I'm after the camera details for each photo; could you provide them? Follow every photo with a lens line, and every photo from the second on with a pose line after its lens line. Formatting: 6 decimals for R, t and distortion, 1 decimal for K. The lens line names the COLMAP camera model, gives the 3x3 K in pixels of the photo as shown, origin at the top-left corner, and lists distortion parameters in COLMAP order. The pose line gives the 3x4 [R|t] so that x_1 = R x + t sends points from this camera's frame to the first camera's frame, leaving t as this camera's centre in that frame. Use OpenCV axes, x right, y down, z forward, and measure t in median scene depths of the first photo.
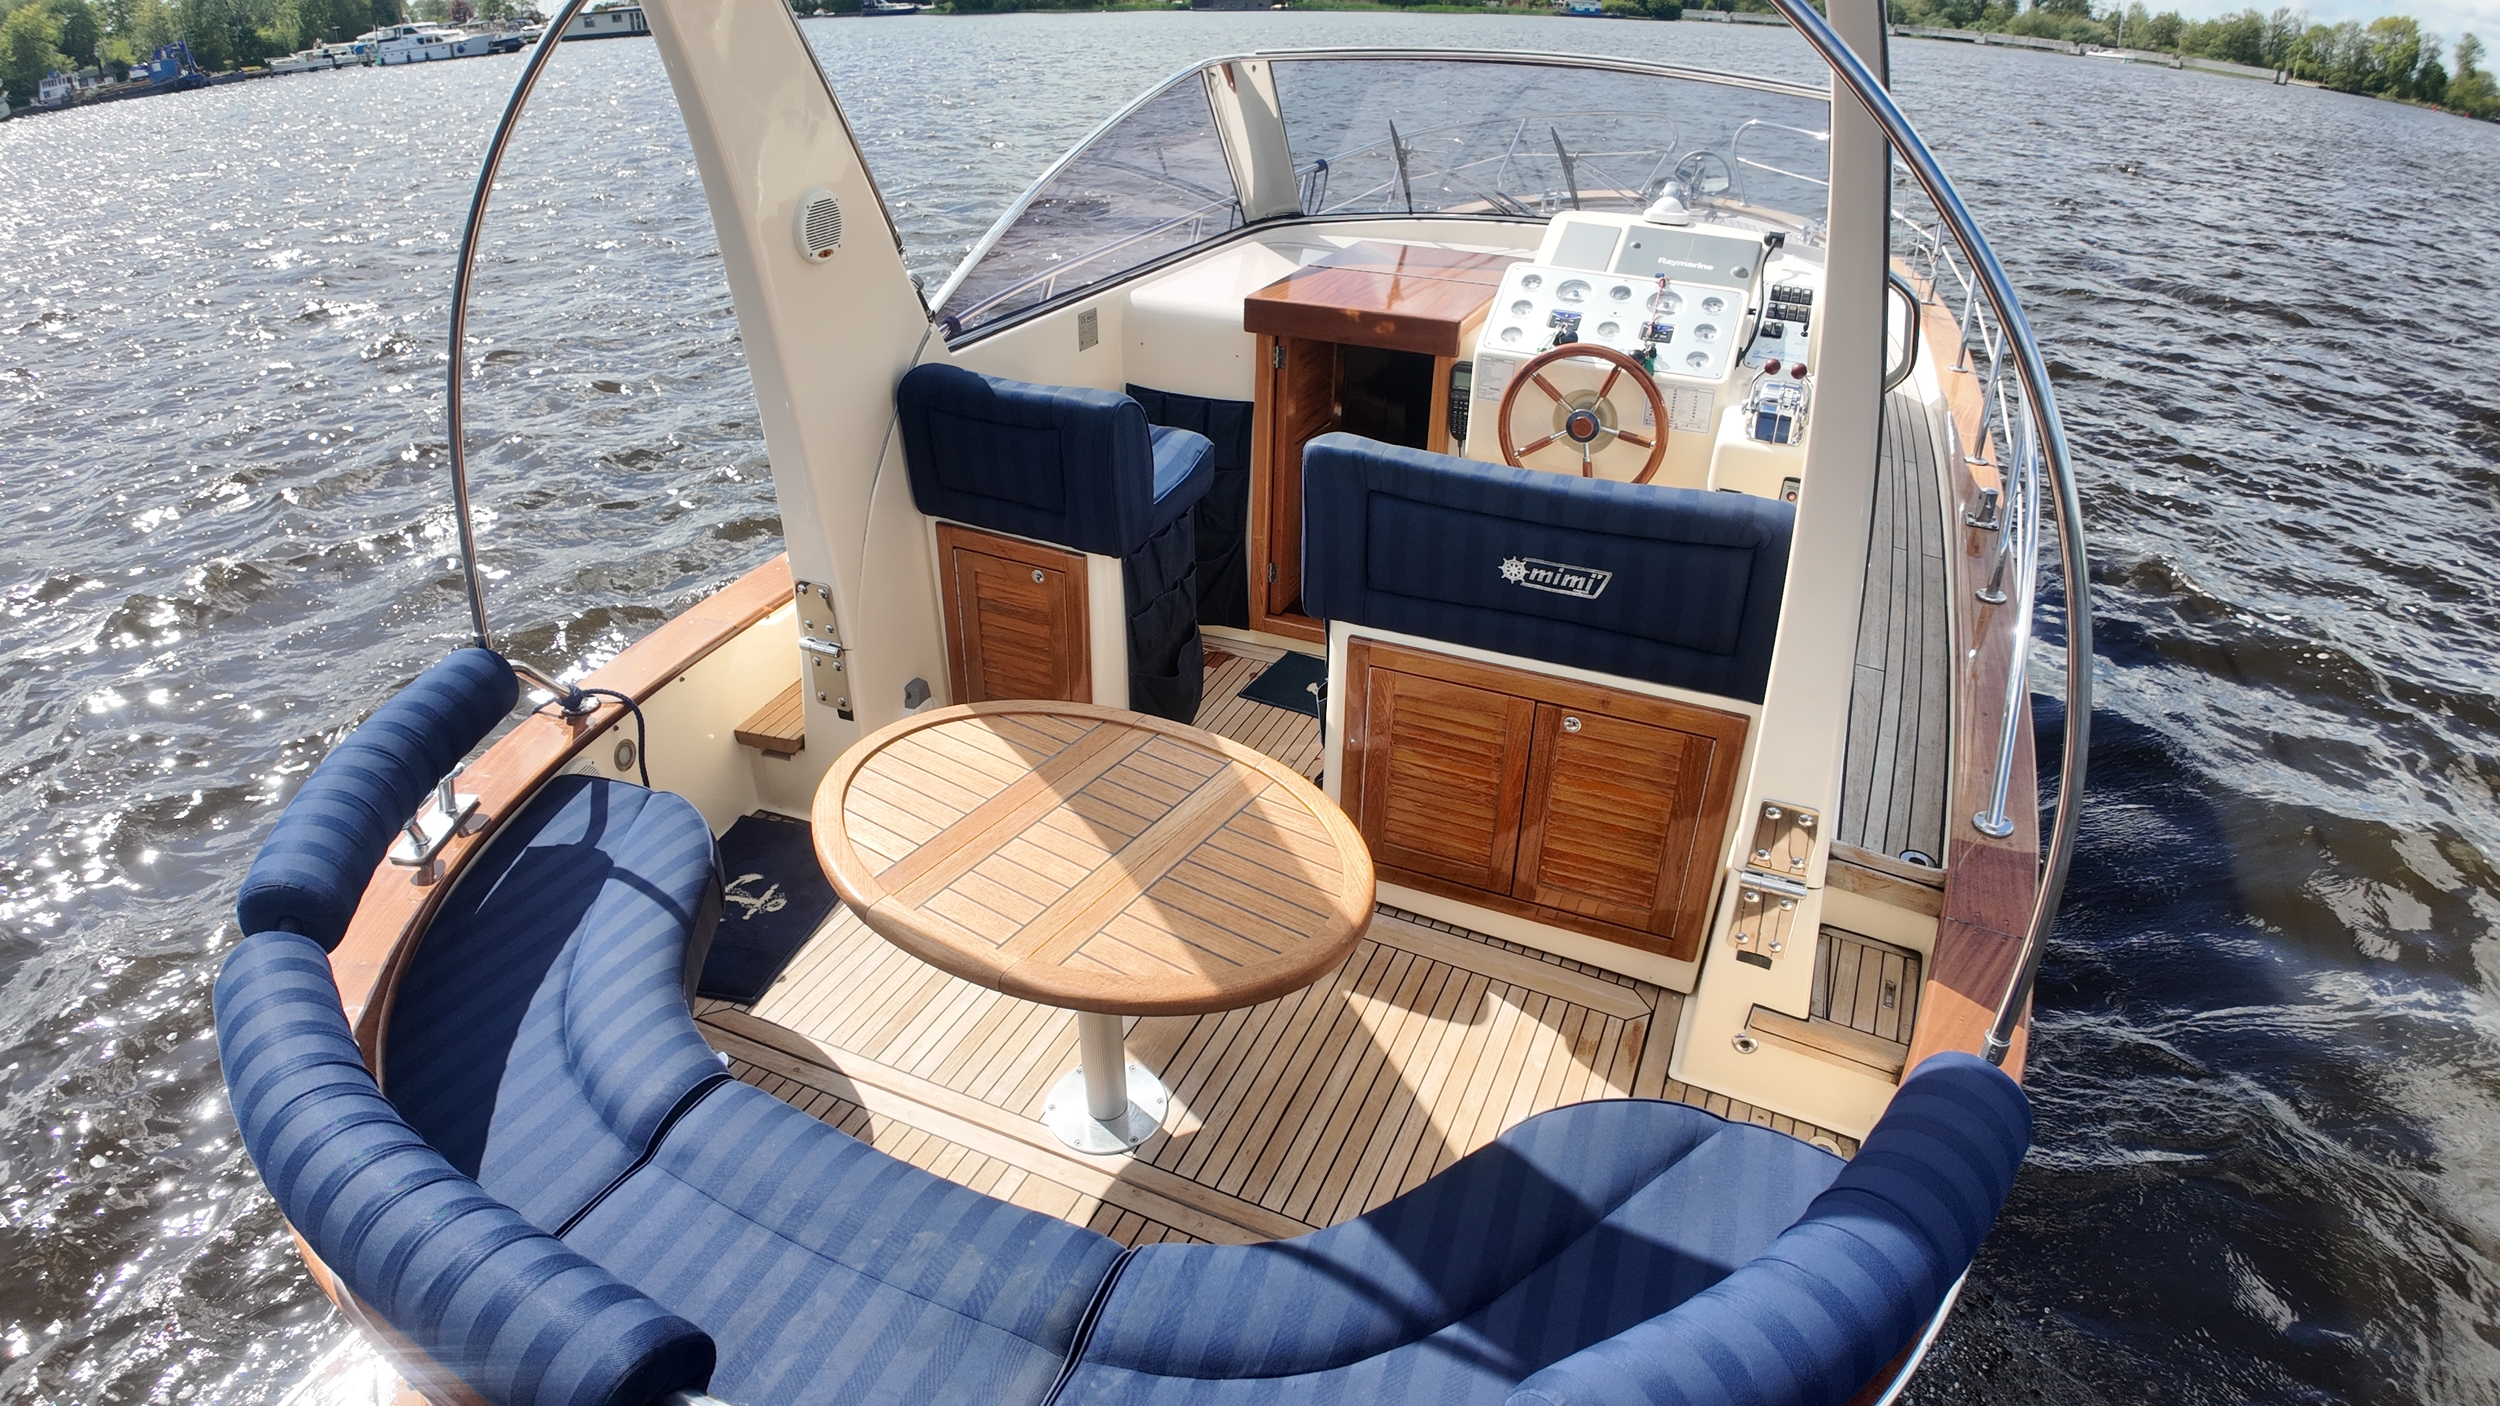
lens RADIAL K [[1329.9, 0, 1250.0], [0, 1329.9, 703.0], [0, 0, 1]] dist [-0.057268, -0.073530]
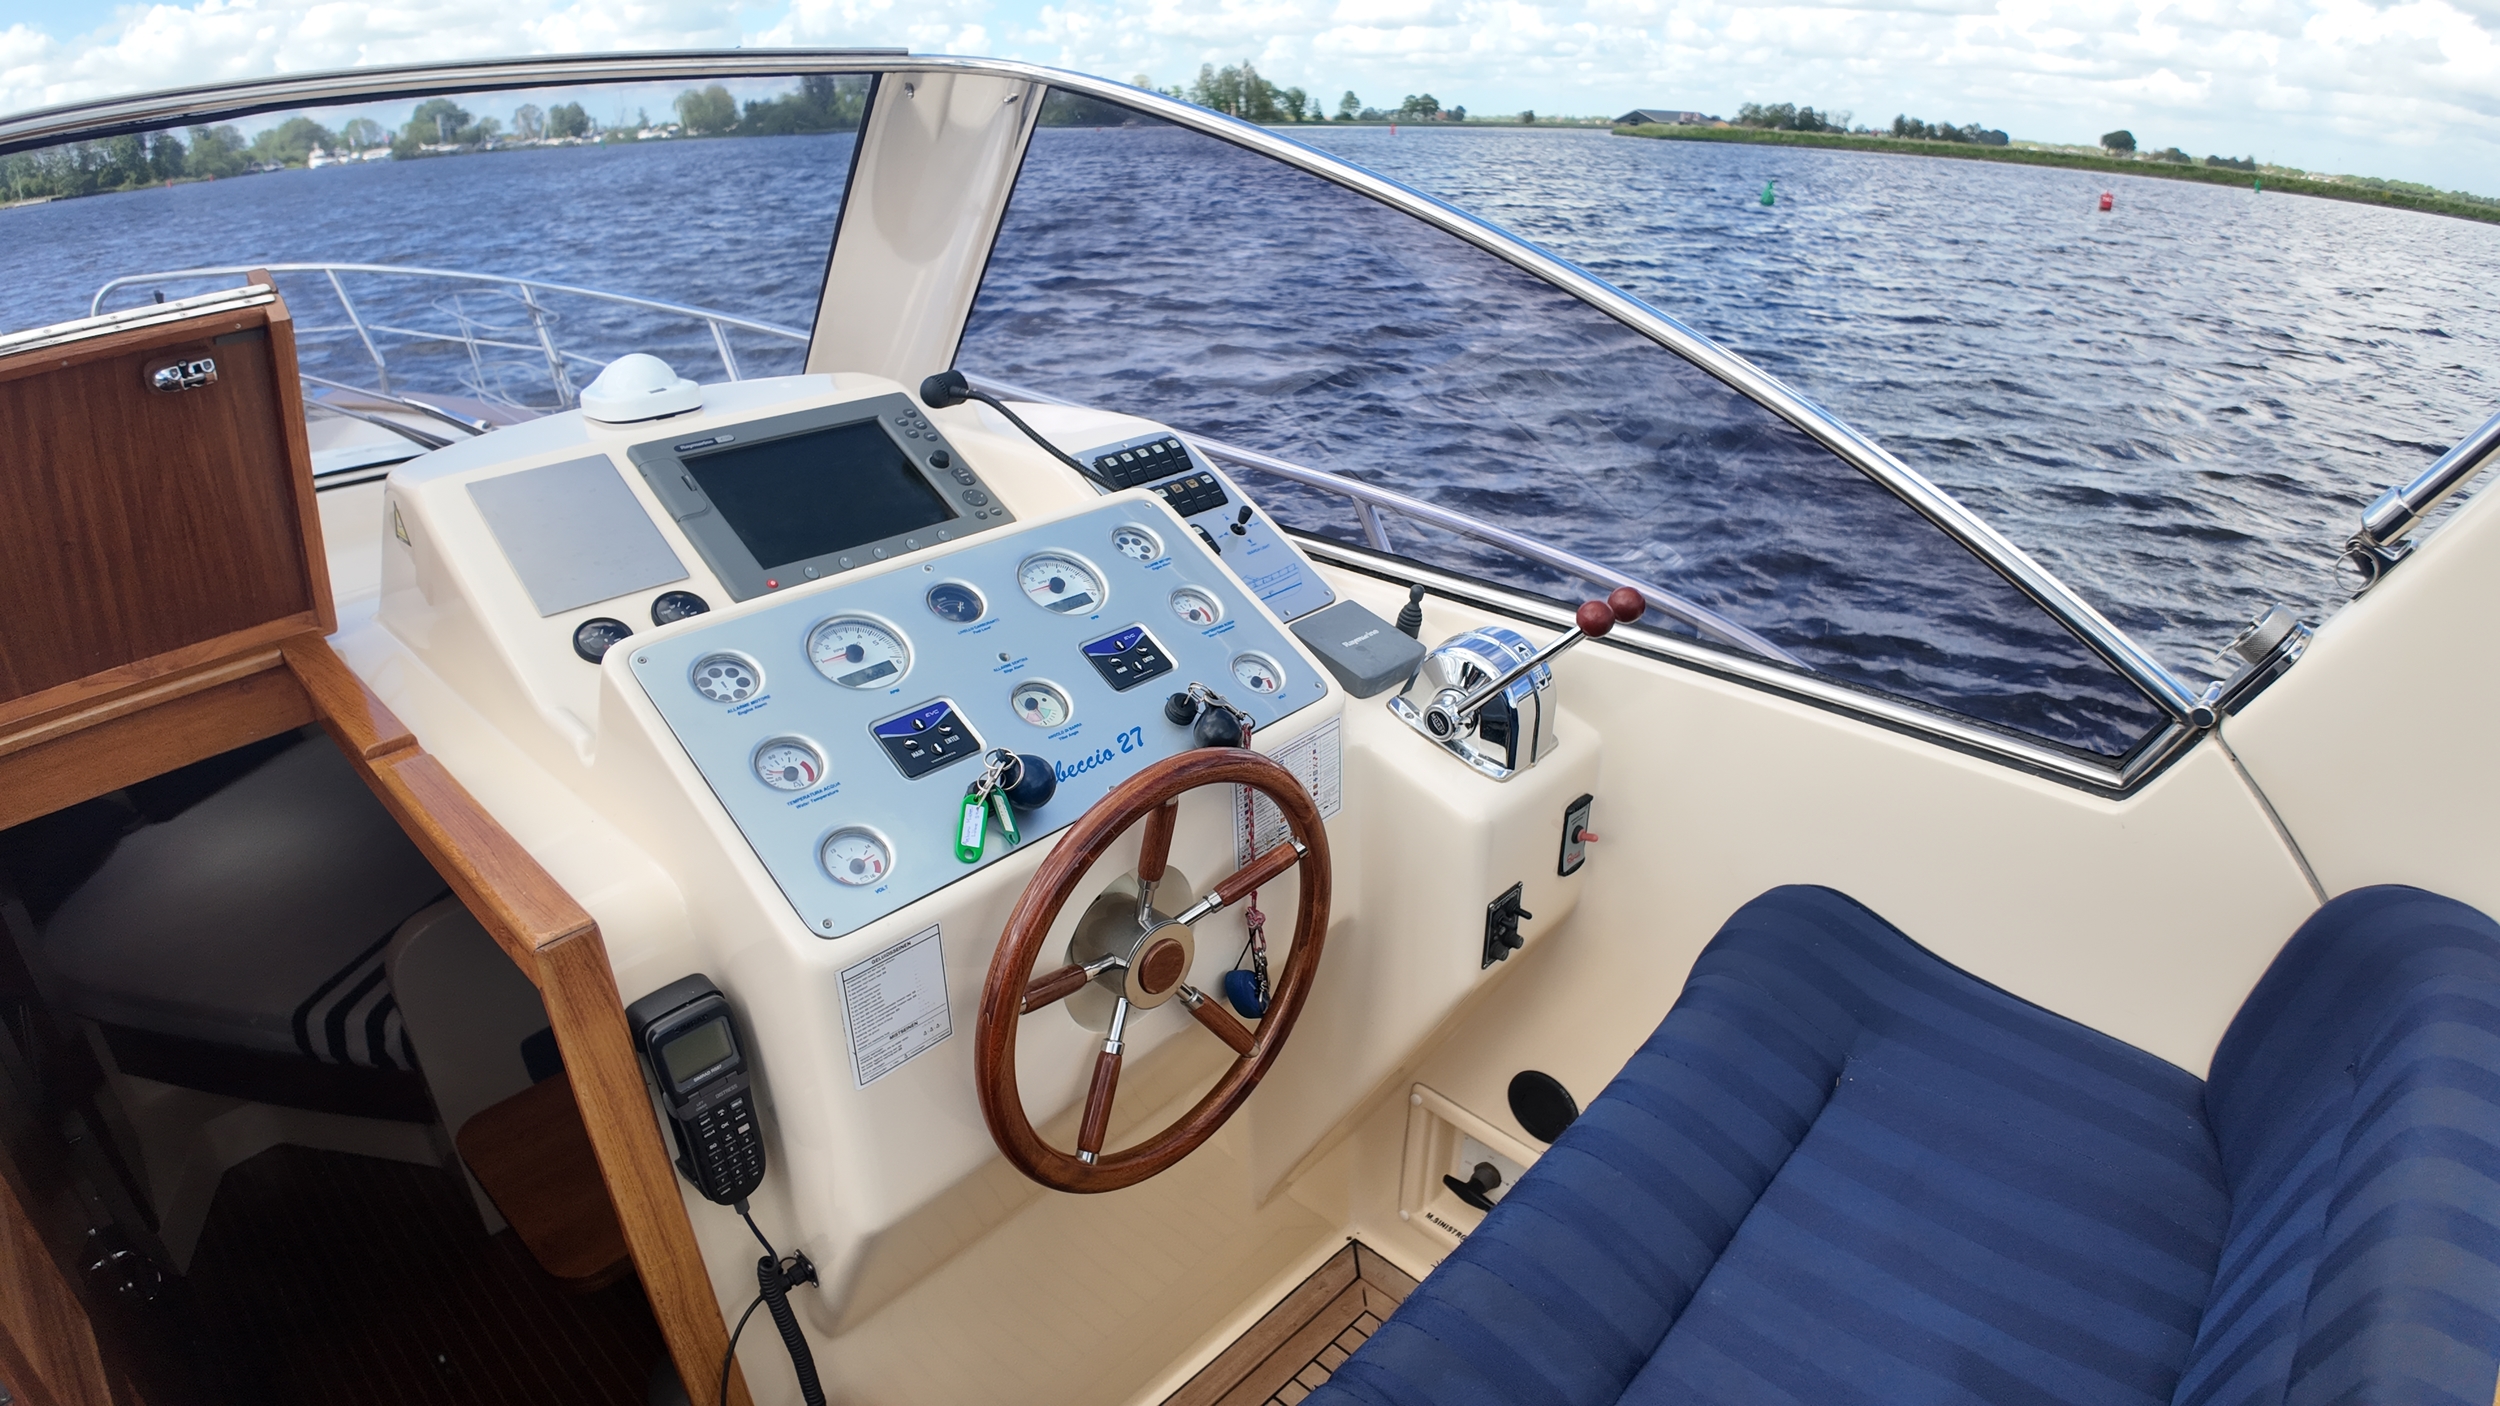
lens RADIAL K [[1329.9, 0, 1250.0], [0, 1329.9, 703.0], [0, 0, 1]] dist [-0.057268, -0.073530]
pose [[0.322152, -0.429747, 0.843526, -0.016715], [0.484128, 0.840489, 0.243306, -0.368913], [-0.813534, 0.329993, 0.478818, 0.833758]]
